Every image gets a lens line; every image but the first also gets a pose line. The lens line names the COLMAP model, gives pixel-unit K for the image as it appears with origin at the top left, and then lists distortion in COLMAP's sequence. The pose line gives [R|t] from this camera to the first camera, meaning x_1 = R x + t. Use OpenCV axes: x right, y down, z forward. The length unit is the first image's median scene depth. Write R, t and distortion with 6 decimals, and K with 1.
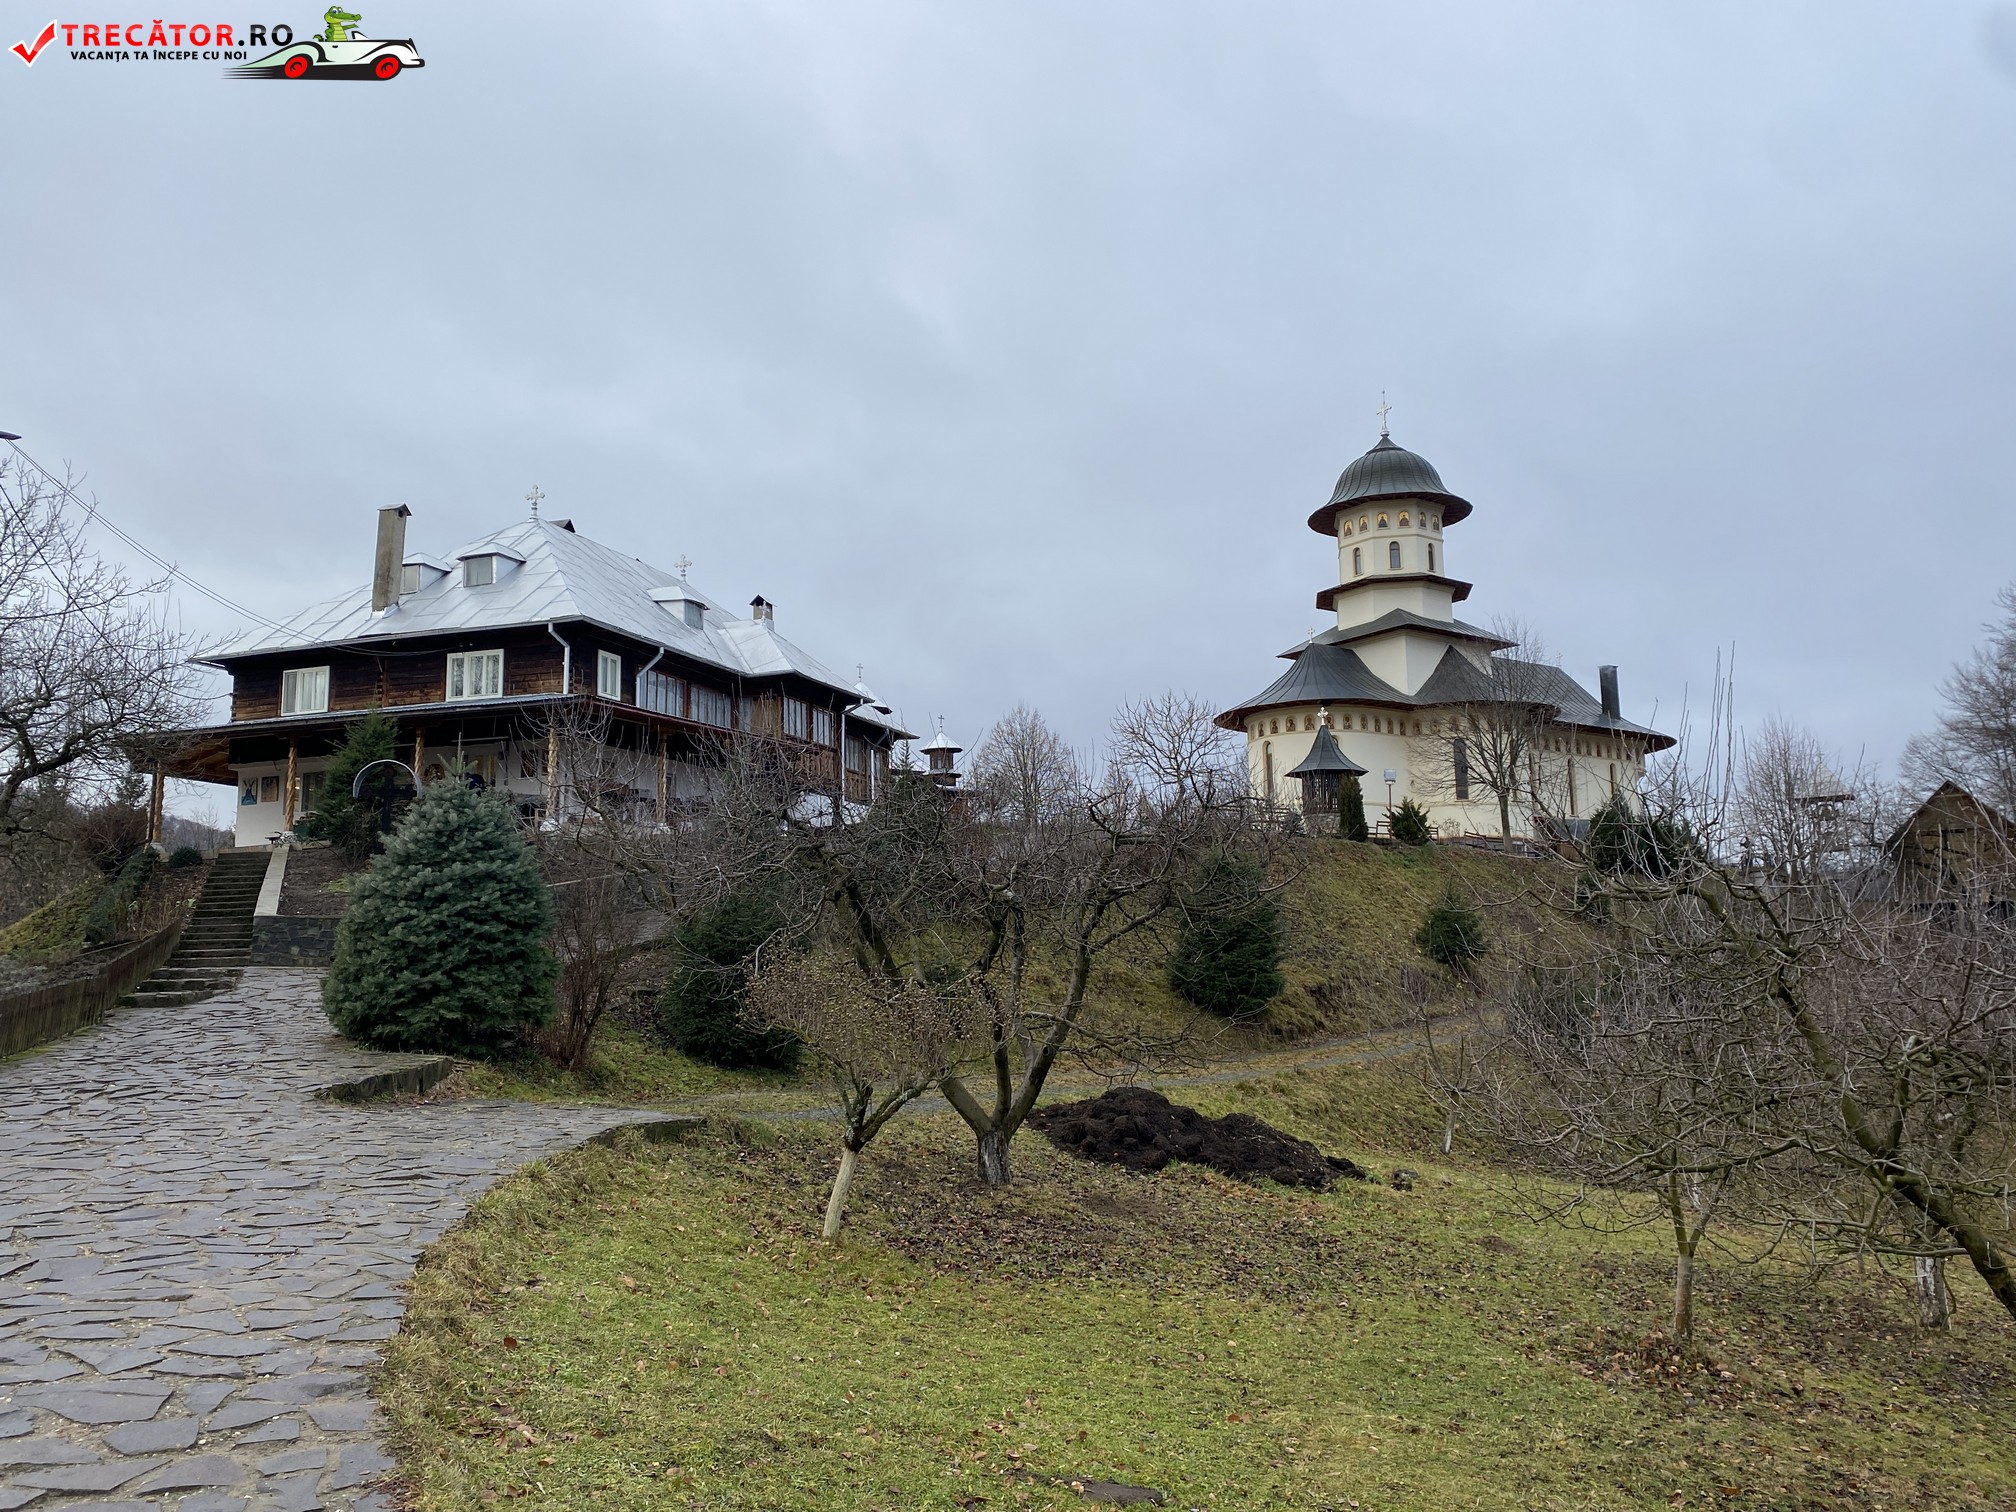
lens RADIAL K [[1490.1, 0, 1008.0], [0, 1490.1, 756.0], [0, 0, 1]] dist [0.000255, -0.002940]
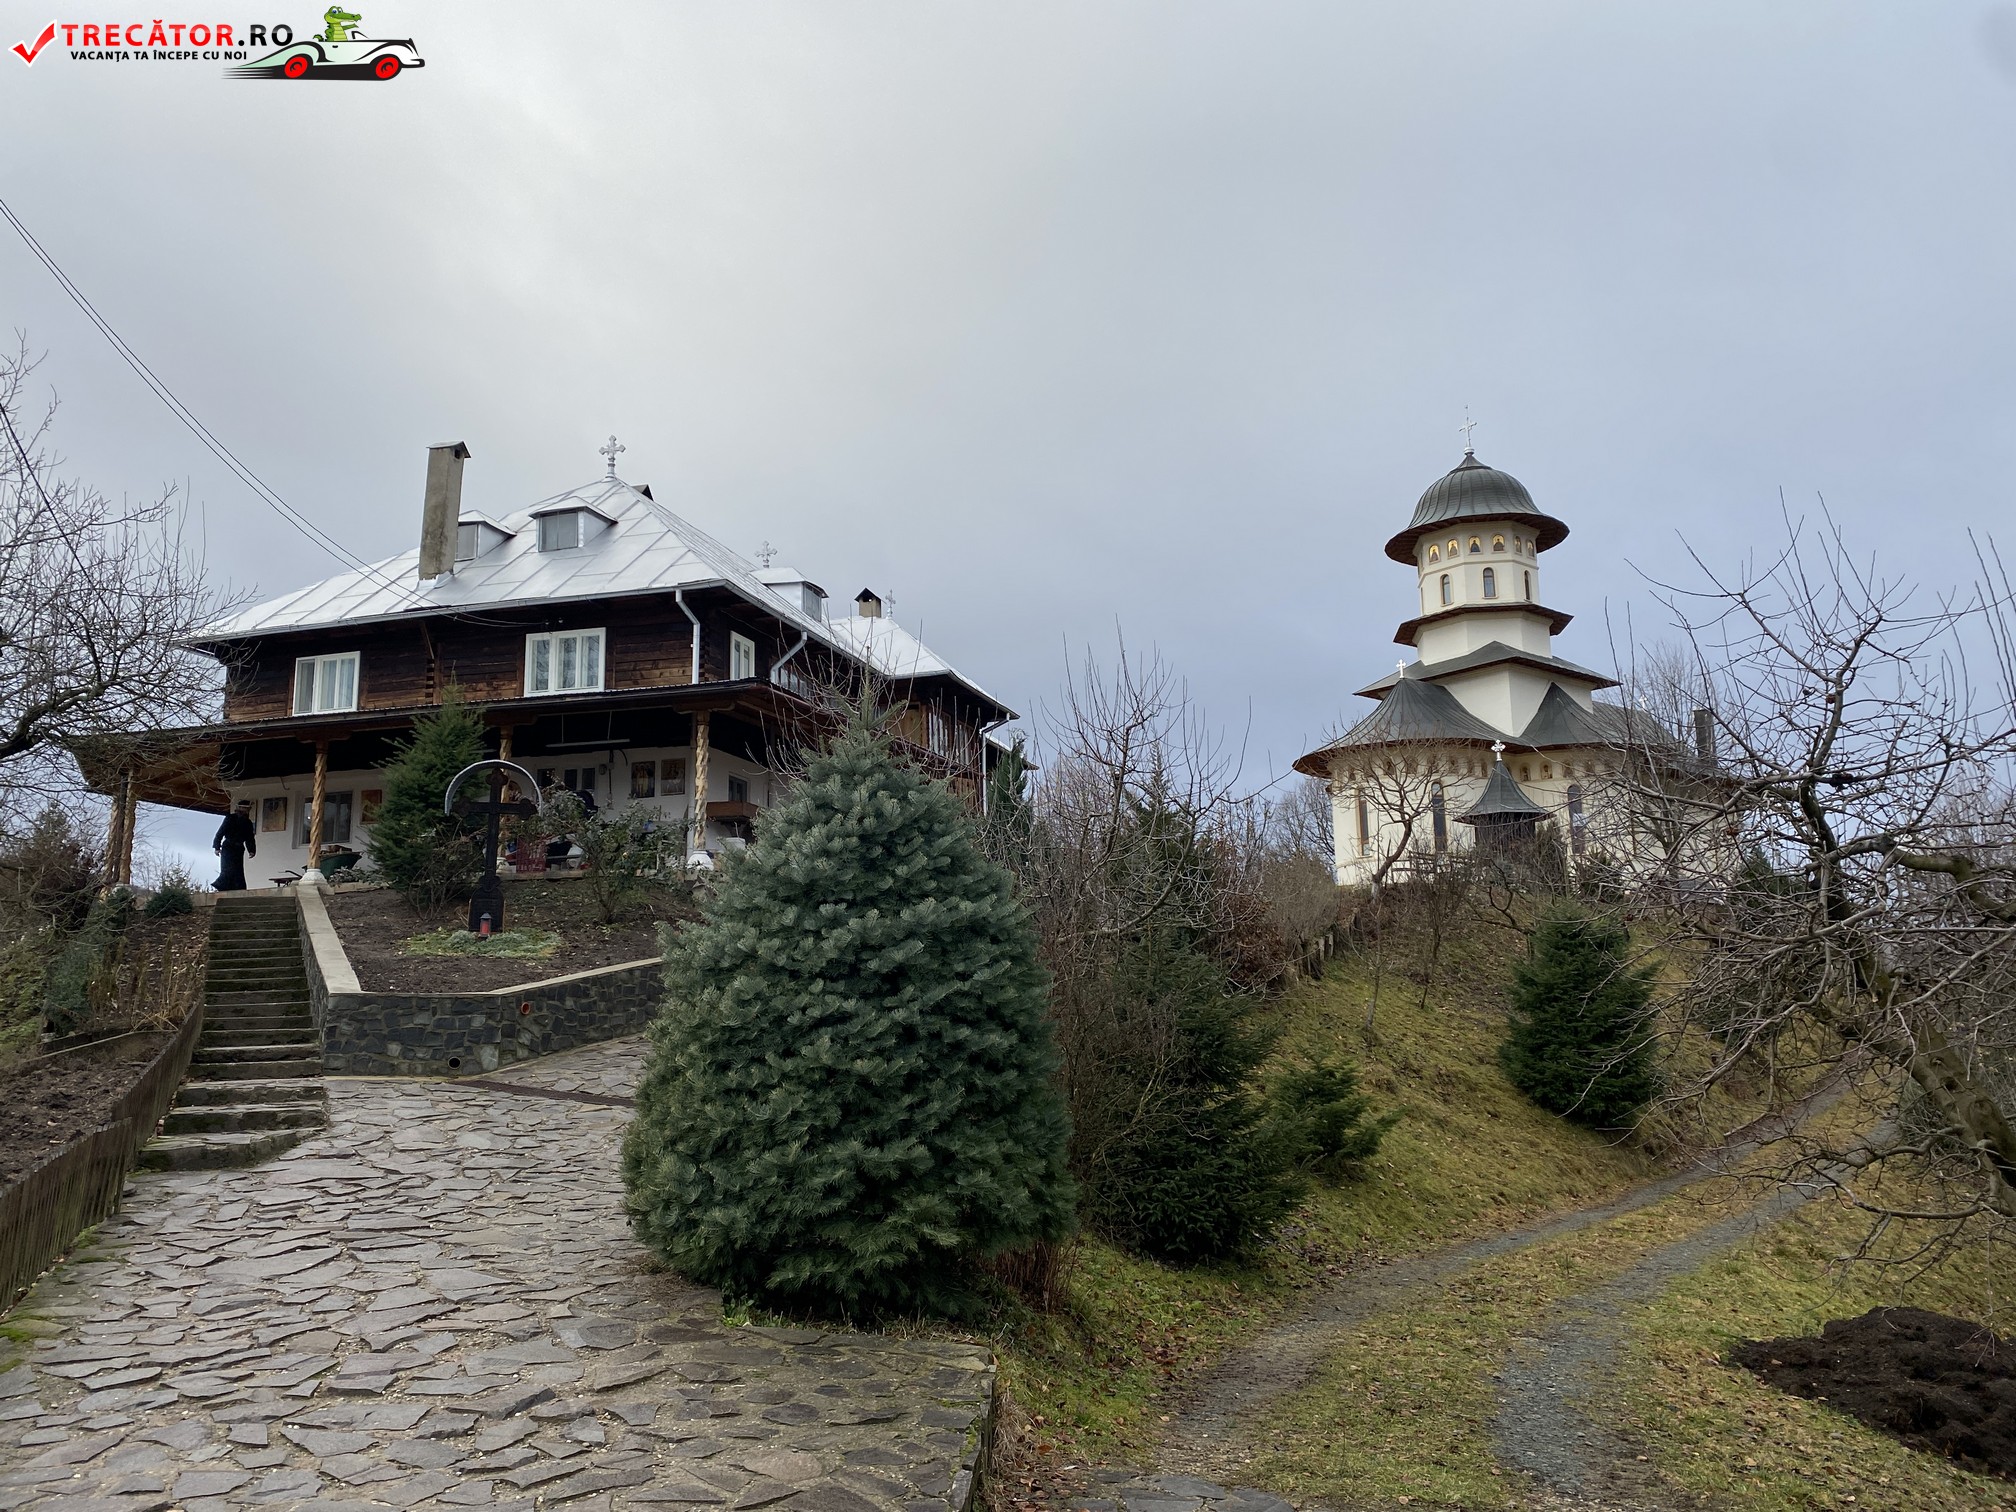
lens RADIAL K [[1552.4, 0, 1008.0], [0, 1552.4, 756.0], [0, 0, 1]] dist [0.035986, -0.046634]
pose [[0.999714, 0.009882, 0.021781, -0.149502], [-0.009092, 0.999307, -0.036103, 0.018475], [-0.022123, 0.035895, 0.999111, 0.213852]]
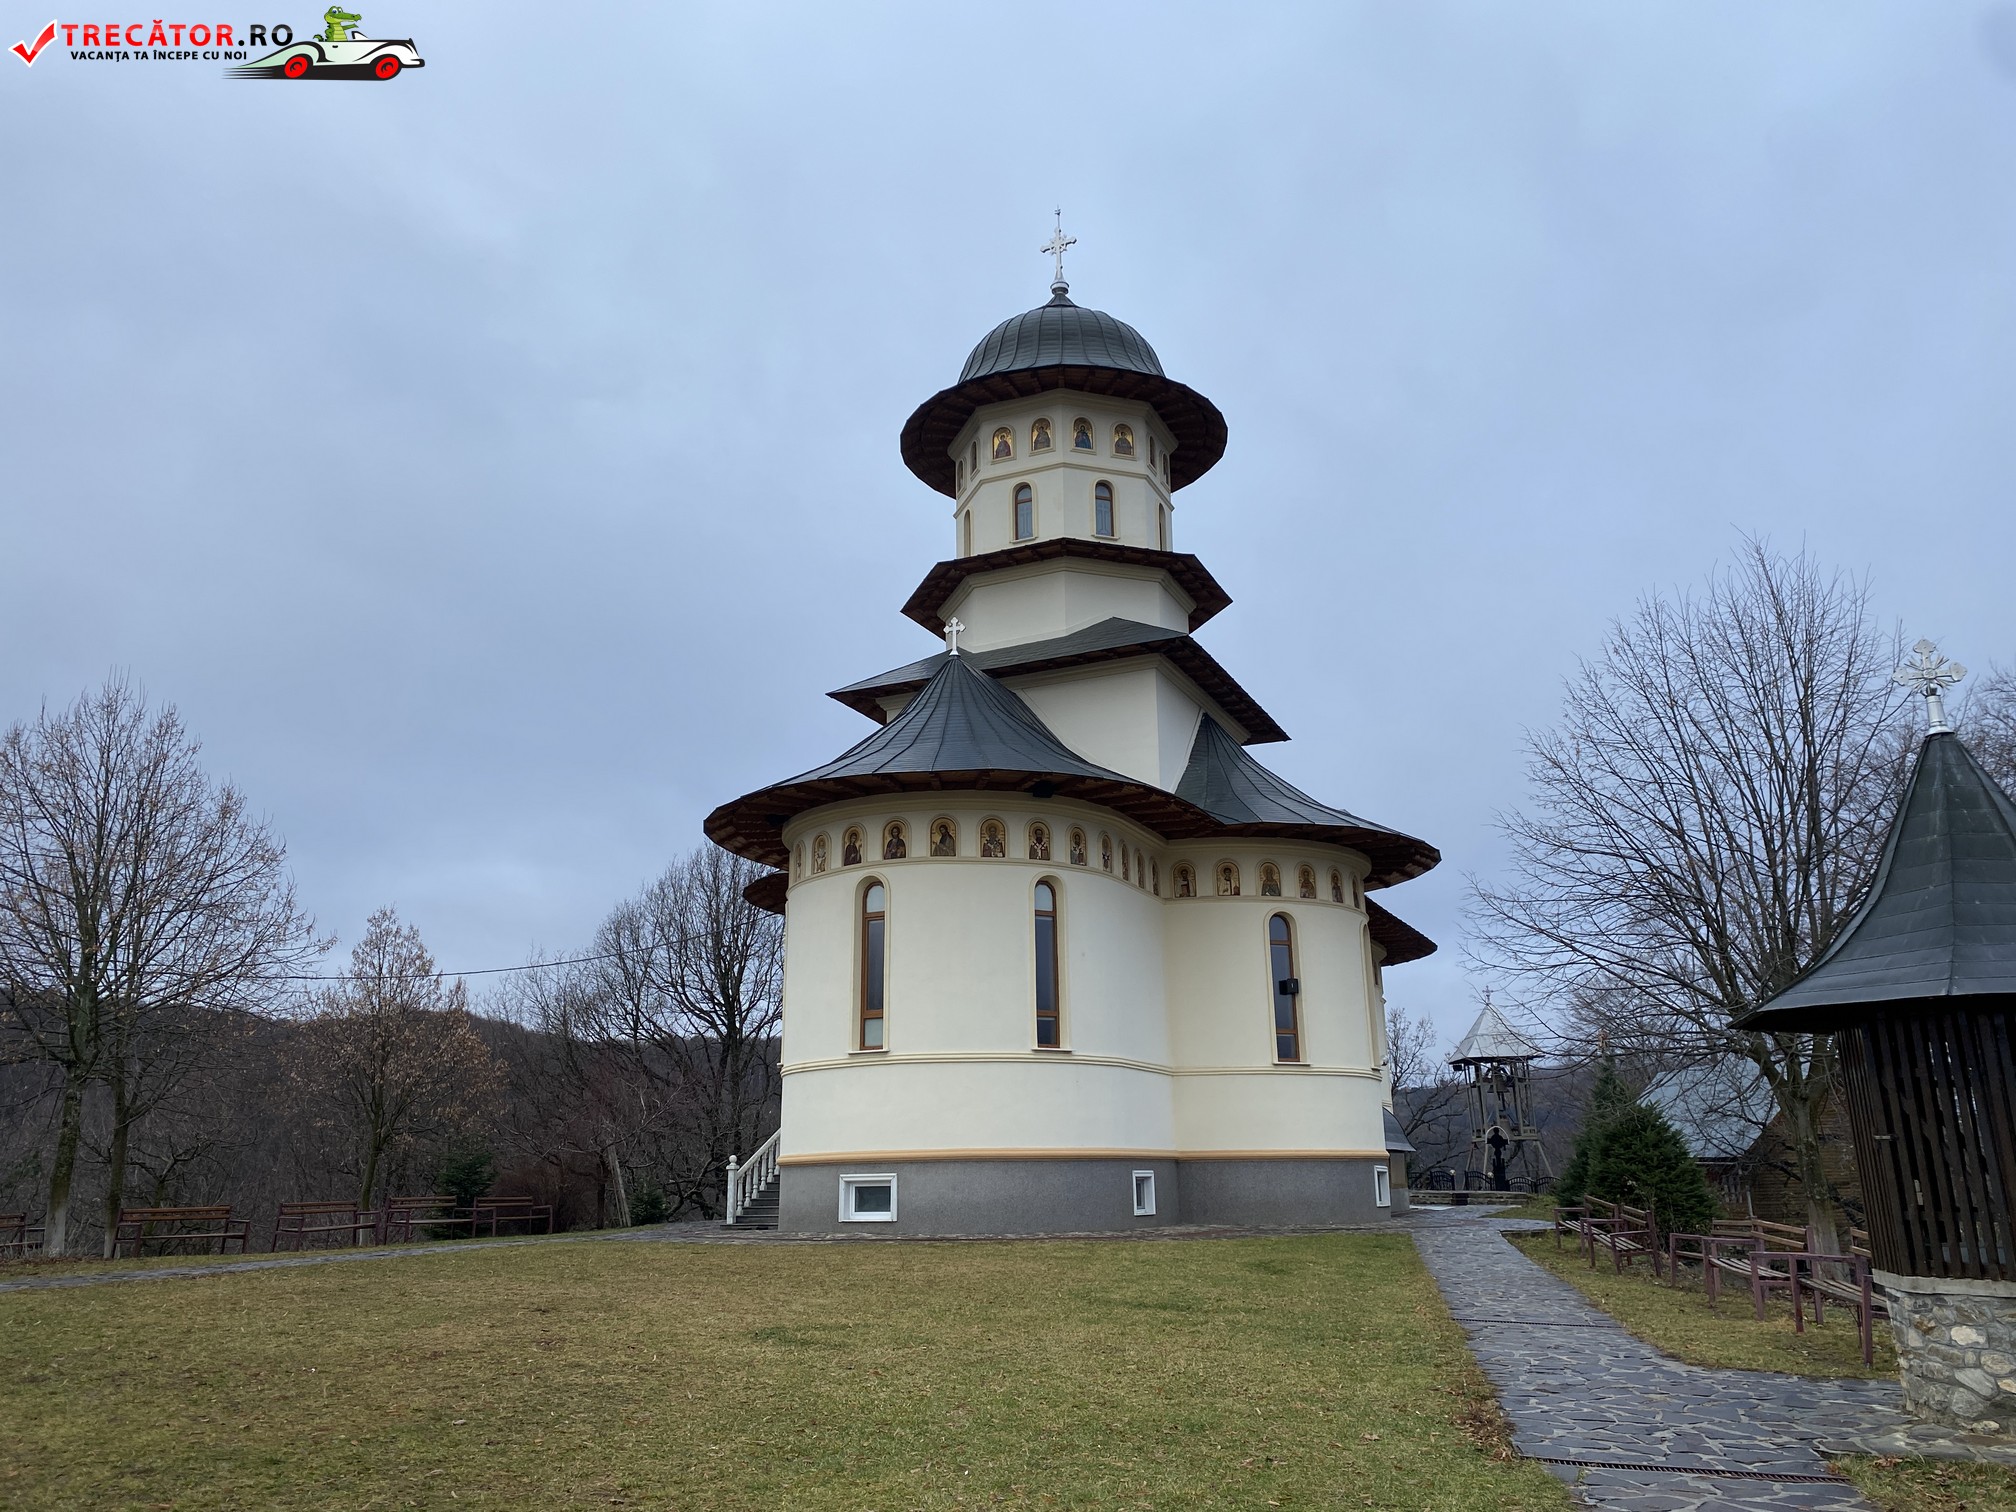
lens RADIAL K [[1679.3, 0, 1008.0], [0, 1679.3, 756.0], [0, 0, 1]] dist [-0.003841, -0.003206]
pose [[0.904268, 0.114571, 0.411307, 0.089652], [-0.065616, 0.989172, -0.131277, 0.031851], [-0.421894, 0.091721, 0.901994, 1.662537]]
